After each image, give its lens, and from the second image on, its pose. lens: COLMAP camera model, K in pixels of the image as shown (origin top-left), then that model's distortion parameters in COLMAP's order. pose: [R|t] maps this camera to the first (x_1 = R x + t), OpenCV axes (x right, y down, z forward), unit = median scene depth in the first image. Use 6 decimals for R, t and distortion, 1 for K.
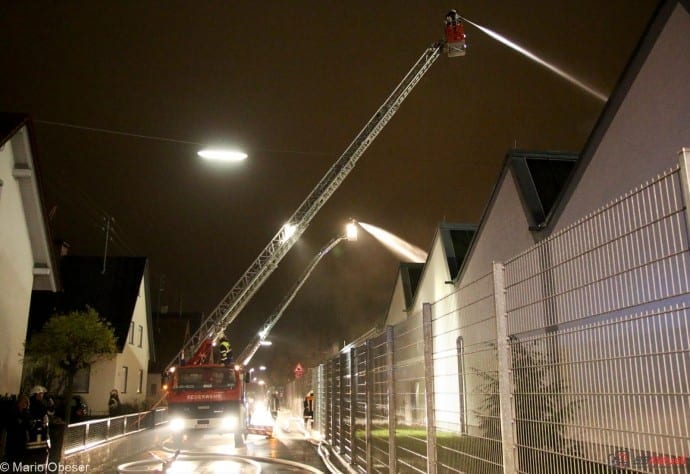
lens RADIAL K [[647.0, 0, 345.0], [0, 647.0, 237.0], [0, 0, 1]] dist [-0.031050, -0.000333]
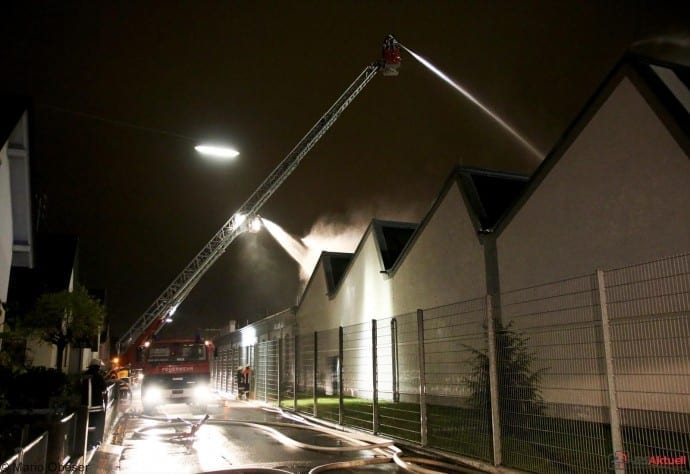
lens RADIAL K [[605.2, 0, 345.0], [0, 605.2, 237.0], [0, 0, 1]] dist [-0.068159, 0.089739]
pose [[0.973320, 0.047493, 0.224483, -0.164984], [-0.052459, 0.998492, 0.016207, -0.006920], [-0.223375, -0.027550, 0.974343, -0.046426]]
